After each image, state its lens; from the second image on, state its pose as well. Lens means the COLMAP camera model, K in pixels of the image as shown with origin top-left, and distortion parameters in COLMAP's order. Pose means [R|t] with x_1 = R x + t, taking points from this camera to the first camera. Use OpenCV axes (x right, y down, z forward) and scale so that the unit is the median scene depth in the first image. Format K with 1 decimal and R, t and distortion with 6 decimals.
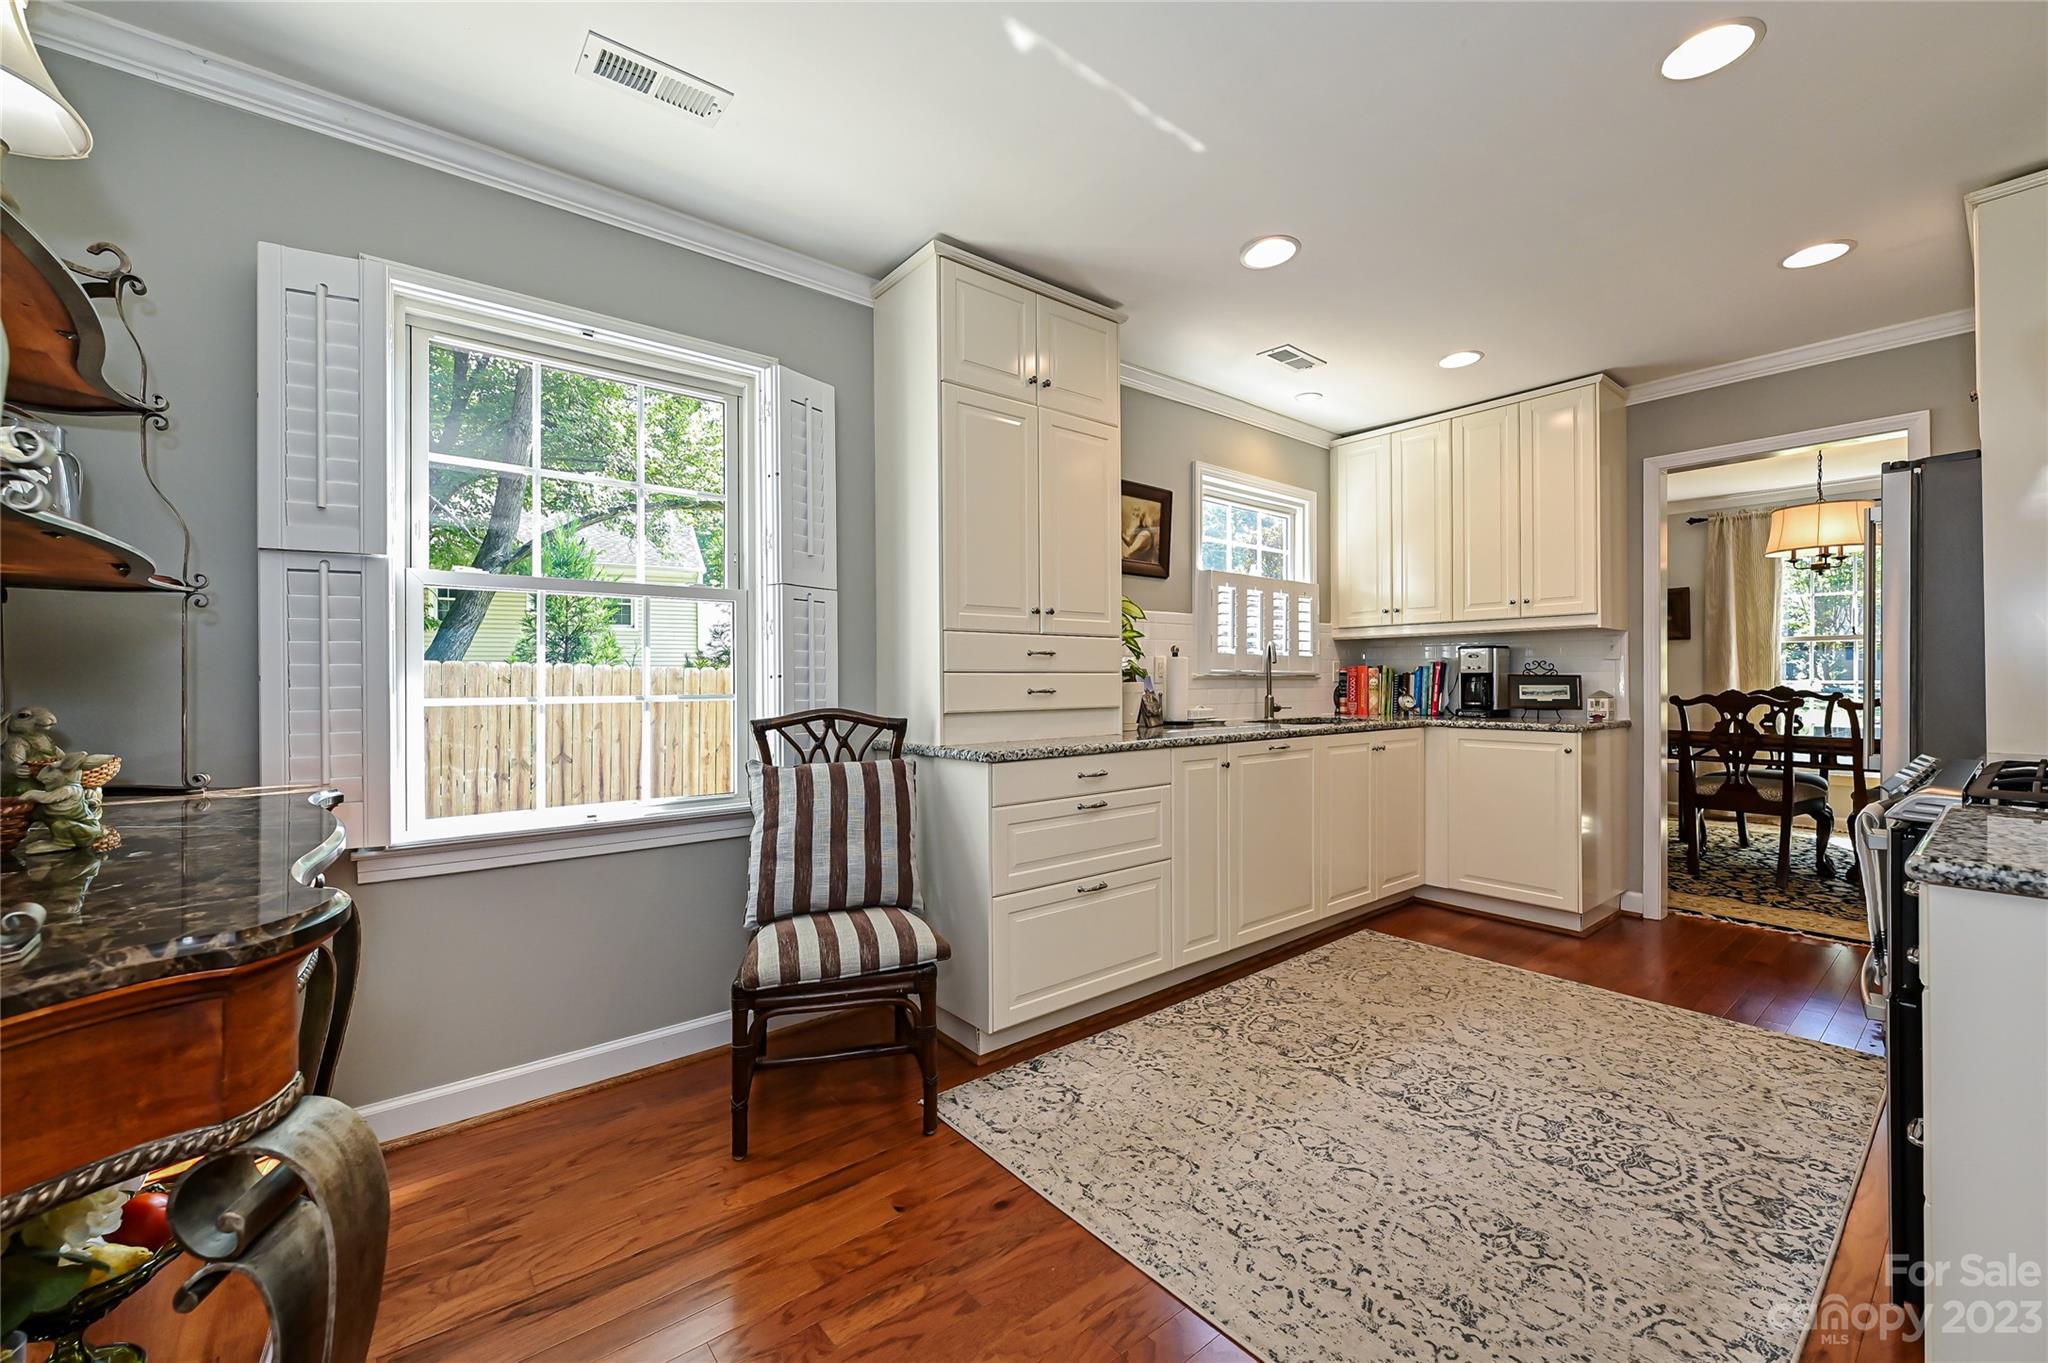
lens RADIAL K [[820.6, 0, 1023.6], [0, 820.6, 677.6], [0, 0, 1]] dist [0.000218, -0.000059]
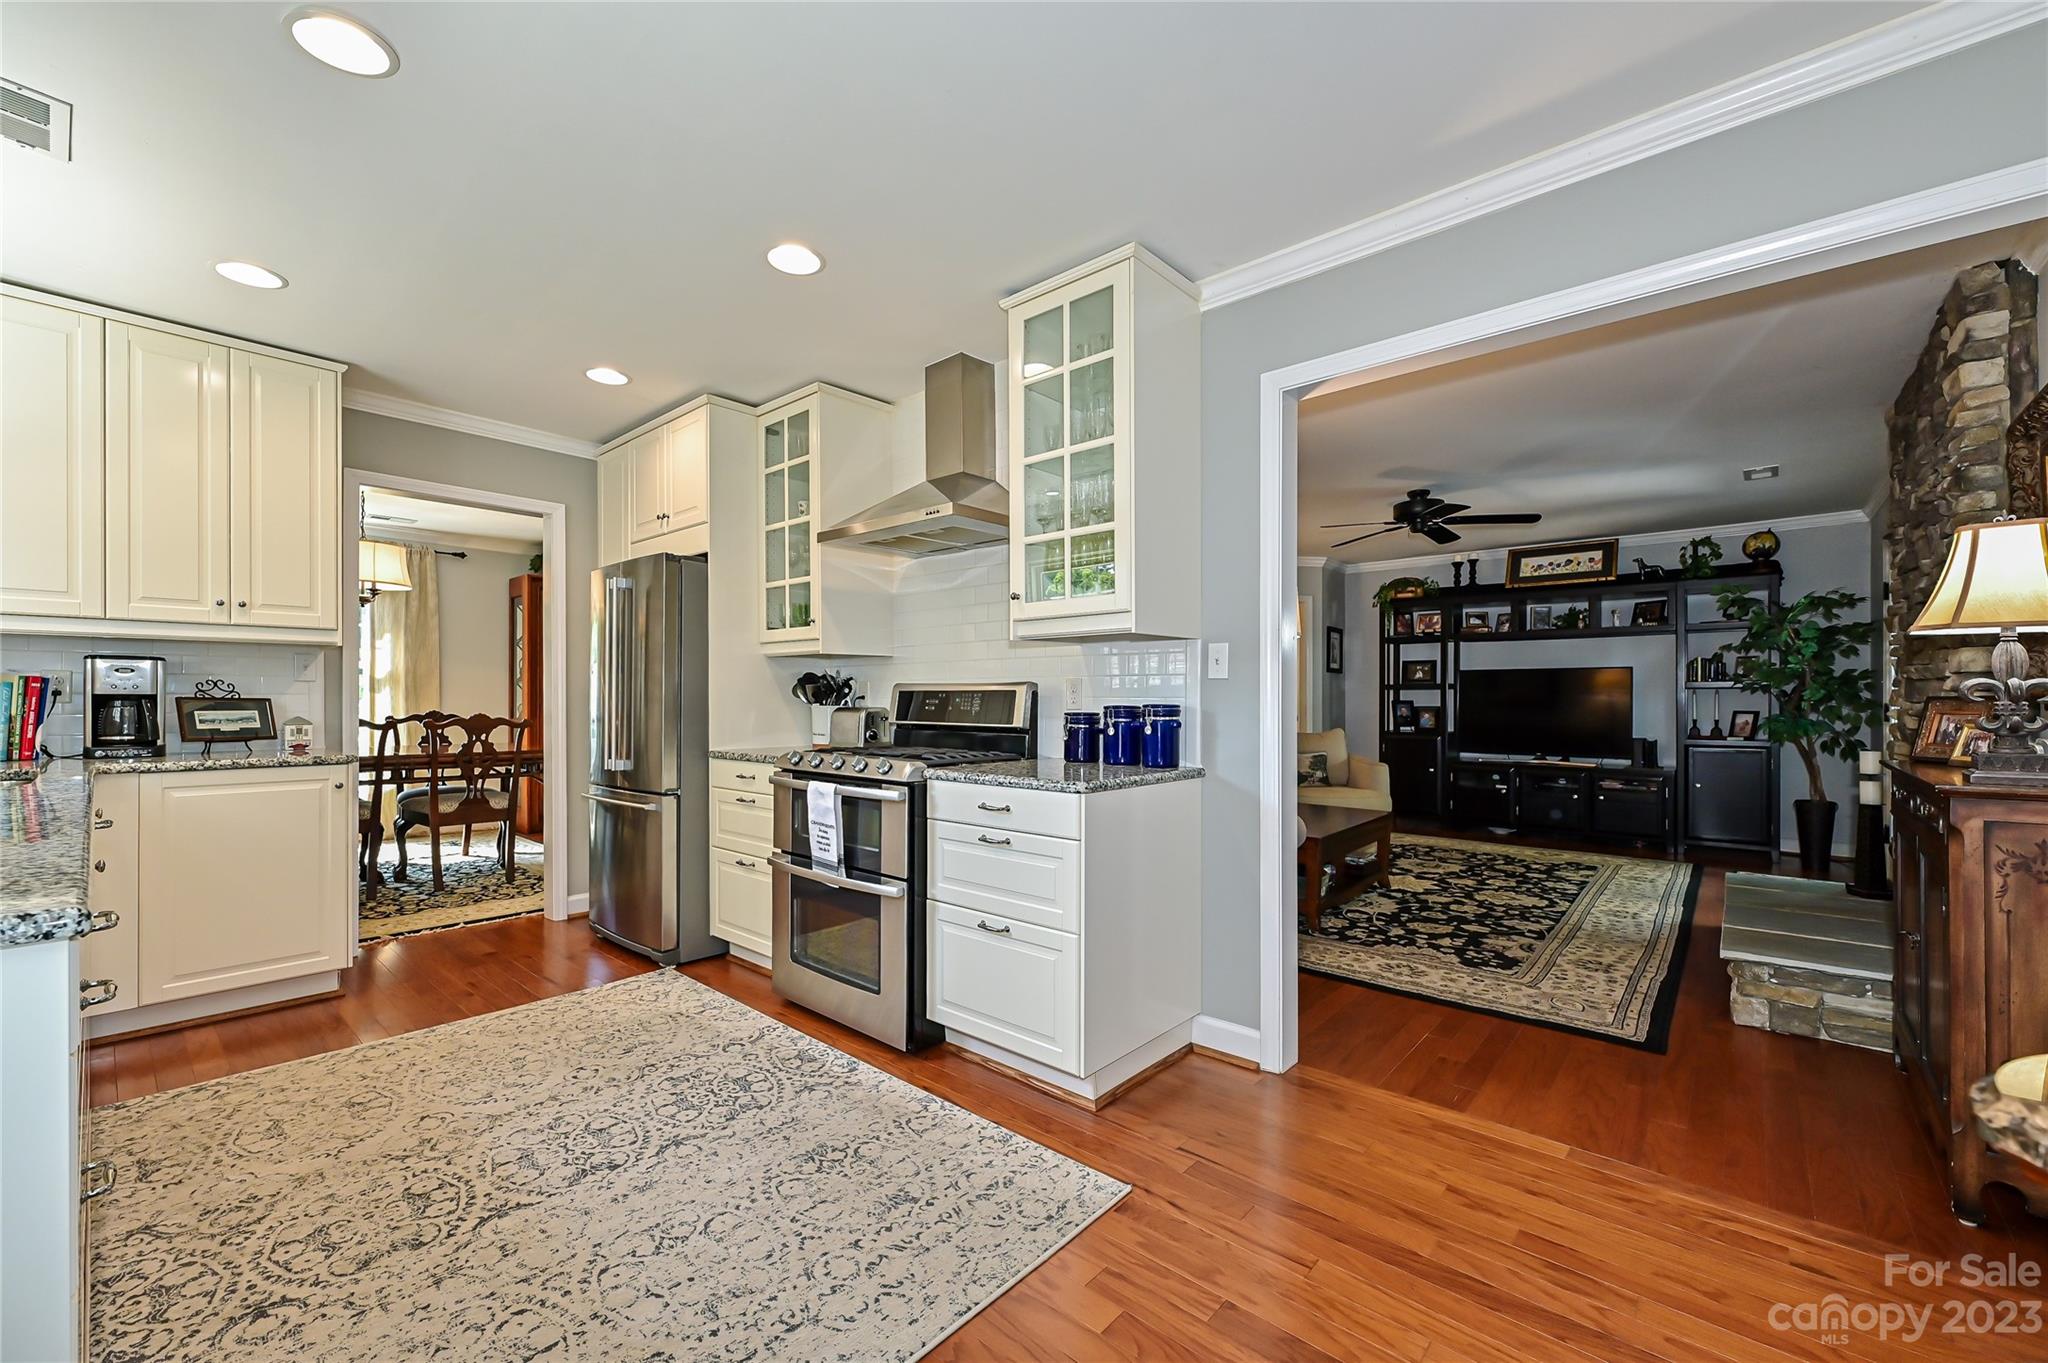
lens RADIAL K [[820.3, 0, 1017.0], [0, 820.3, 700.6], [0, 0, 1]] dist [-0.000009, -0.000186]
pose [[-0.158993, 0.002992, 0.987275, -0.309510], [-0.003616, 0.999987, -0.003613, -0.000416], [-0.987273, -0.004145, -0.158980, 0.423088]]
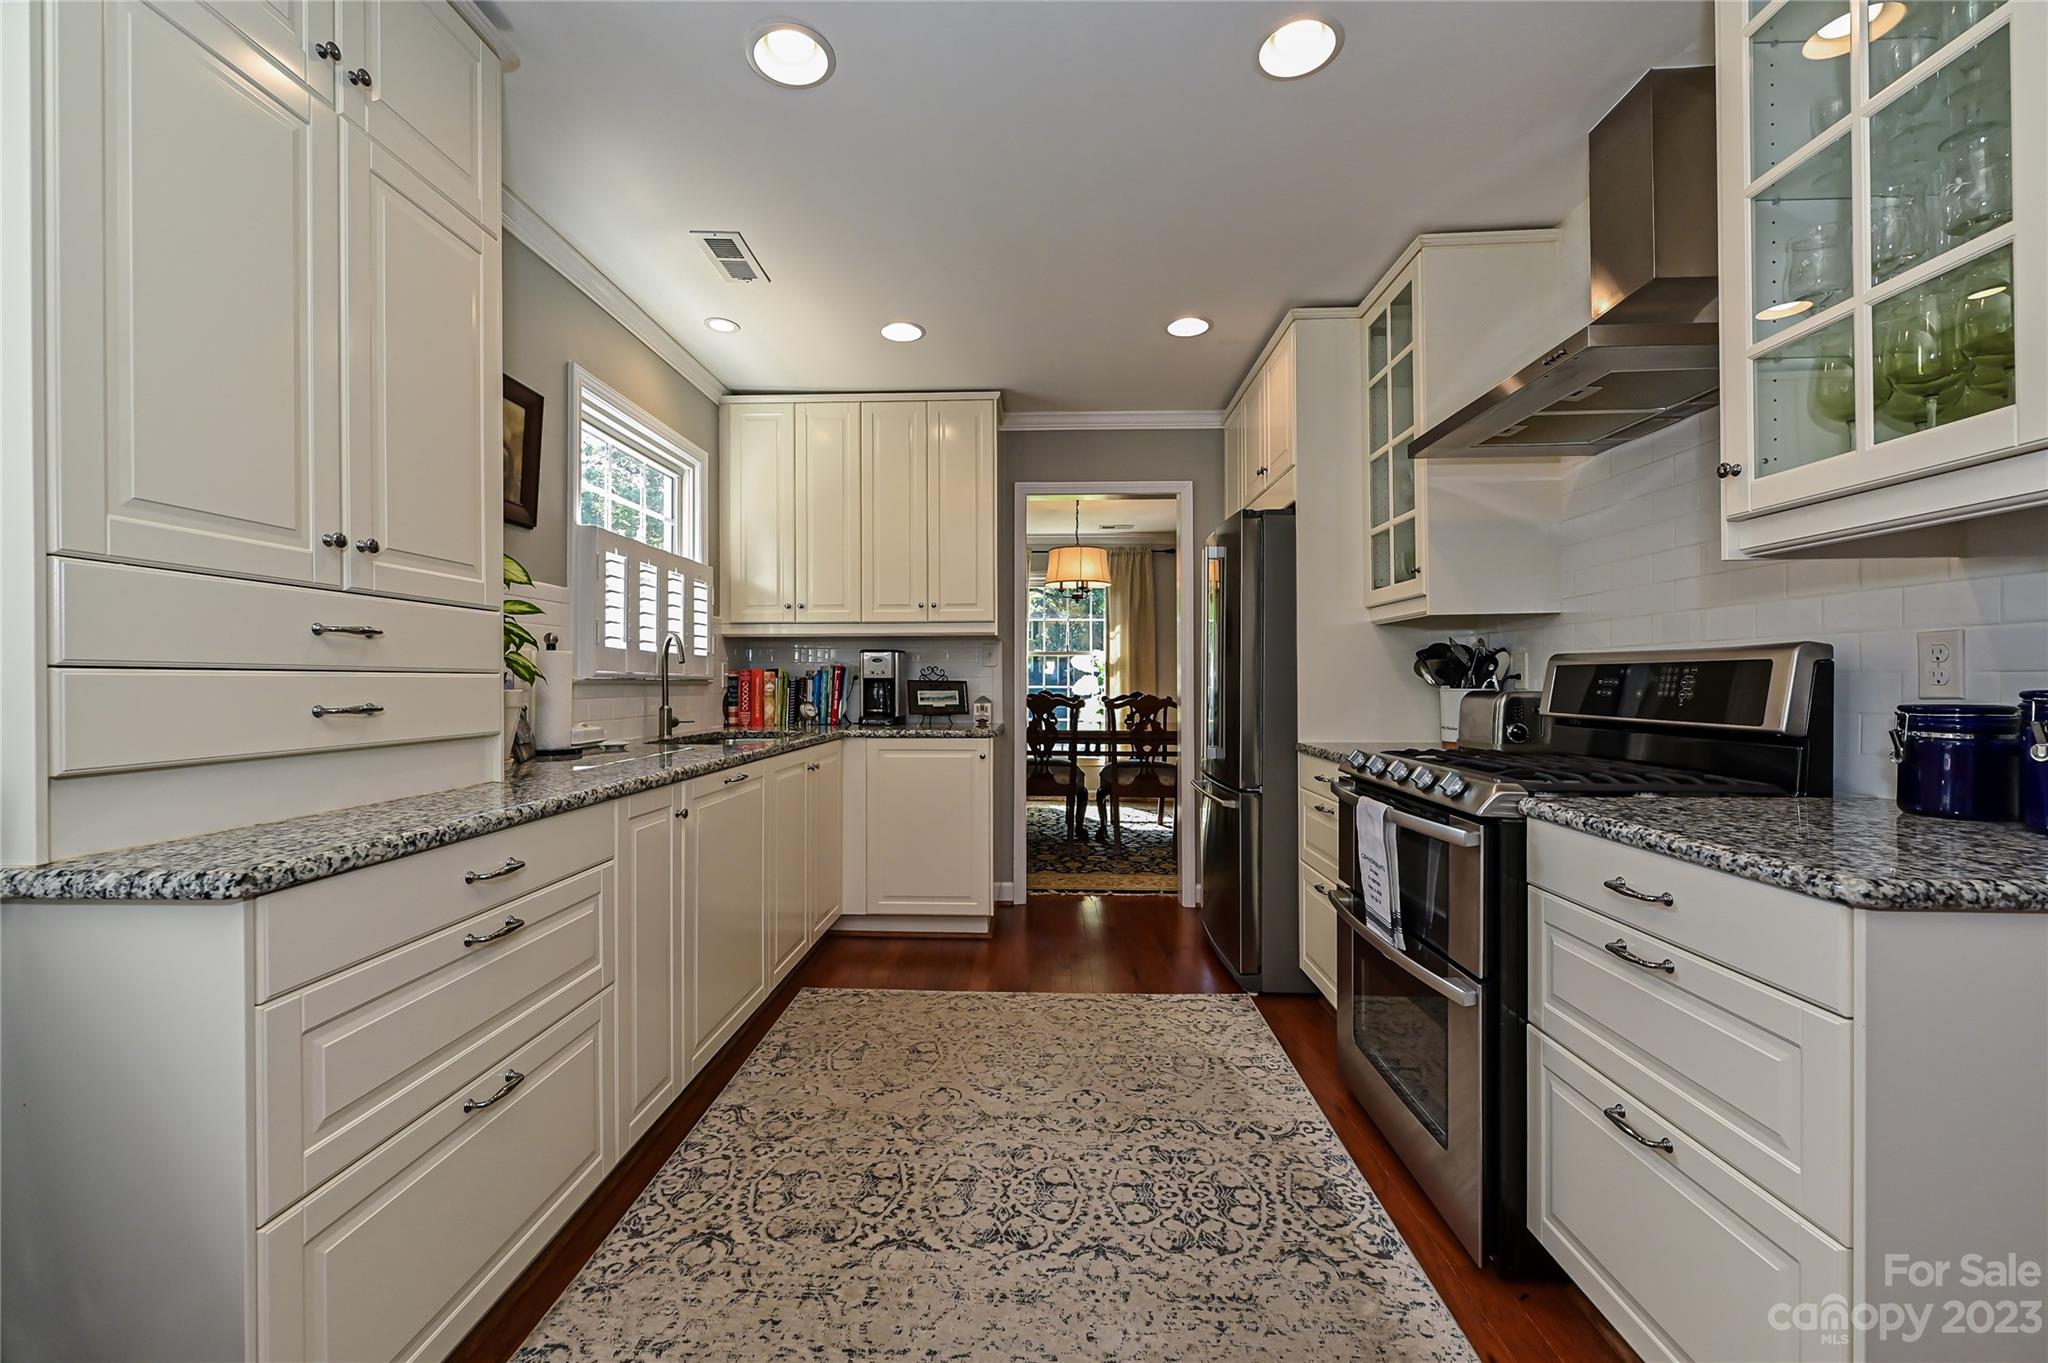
lens RADIAL K [[820.0, 0, 1018.4], [0, 820.0, 683.3], [0, 0, 1]] dist [-0.001323, 0.000005]
pose [[0.659535, 0.002119, 0.751670, -0.061892], [-0.003222, 0.999995, 0.000008, -0.000183], [-0.751667, -0.002427, 0.659539, 0.302363]]
